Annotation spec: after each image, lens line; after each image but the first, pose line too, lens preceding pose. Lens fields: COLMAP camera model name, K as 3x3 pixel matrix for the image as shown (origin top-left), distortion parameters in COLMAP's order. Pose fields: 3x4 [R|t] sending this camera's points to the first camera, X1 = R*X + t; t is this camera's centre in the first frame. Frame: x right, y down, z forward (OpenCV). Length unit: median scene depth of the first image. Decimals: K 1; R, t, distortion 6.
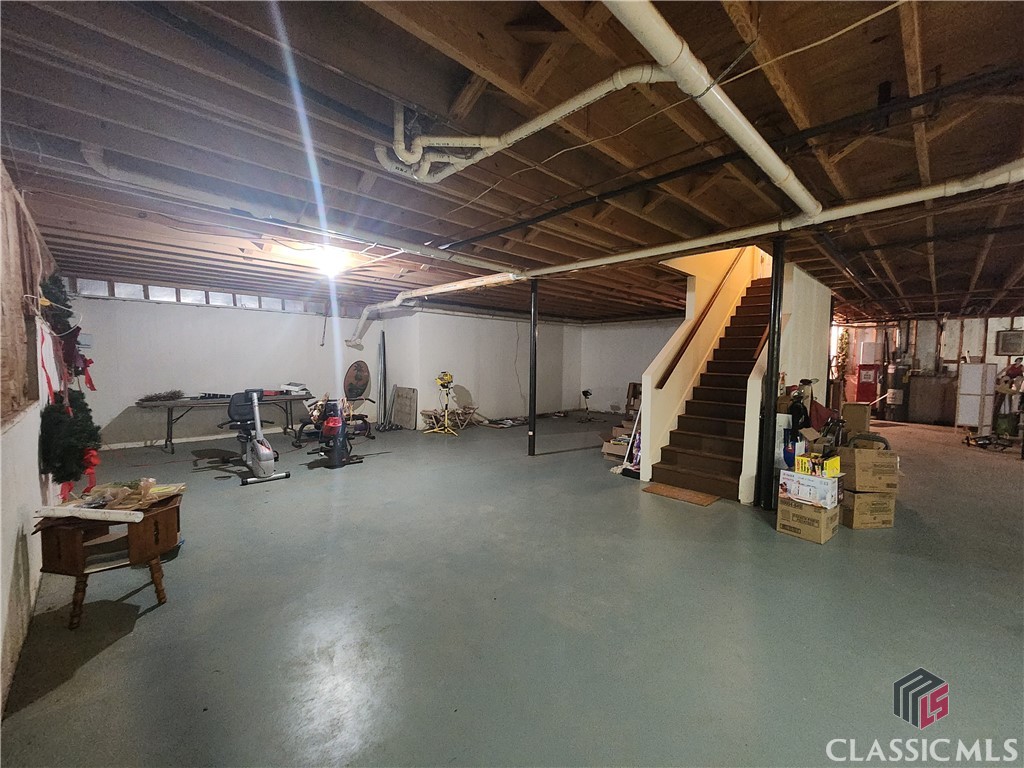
lens RADIAL K [[418.5, 0, 512.2], [0, 418.5, 386.1], [0, 0, 1]] dist [0.001116, 0.000088]
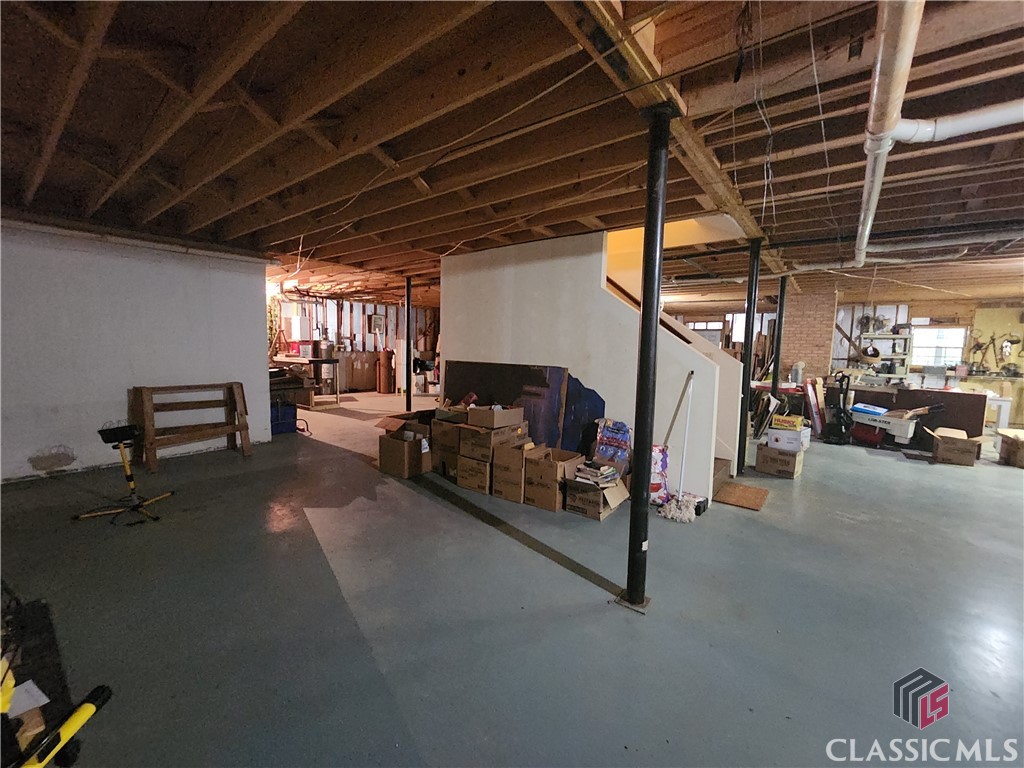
lens RADIAL K [[418.5, 0, 512.1], [0, 418.5, 383.1], [0, 0, 1]] dist [0.001116, 0.000088]
pose [[-0.133630, -0.102967, 0.985668, -0.167500], [0.039527, 0.993243, 0.109117, -0.040491], [-0.990243, 0.053542, -0.128657, 0.667703]]
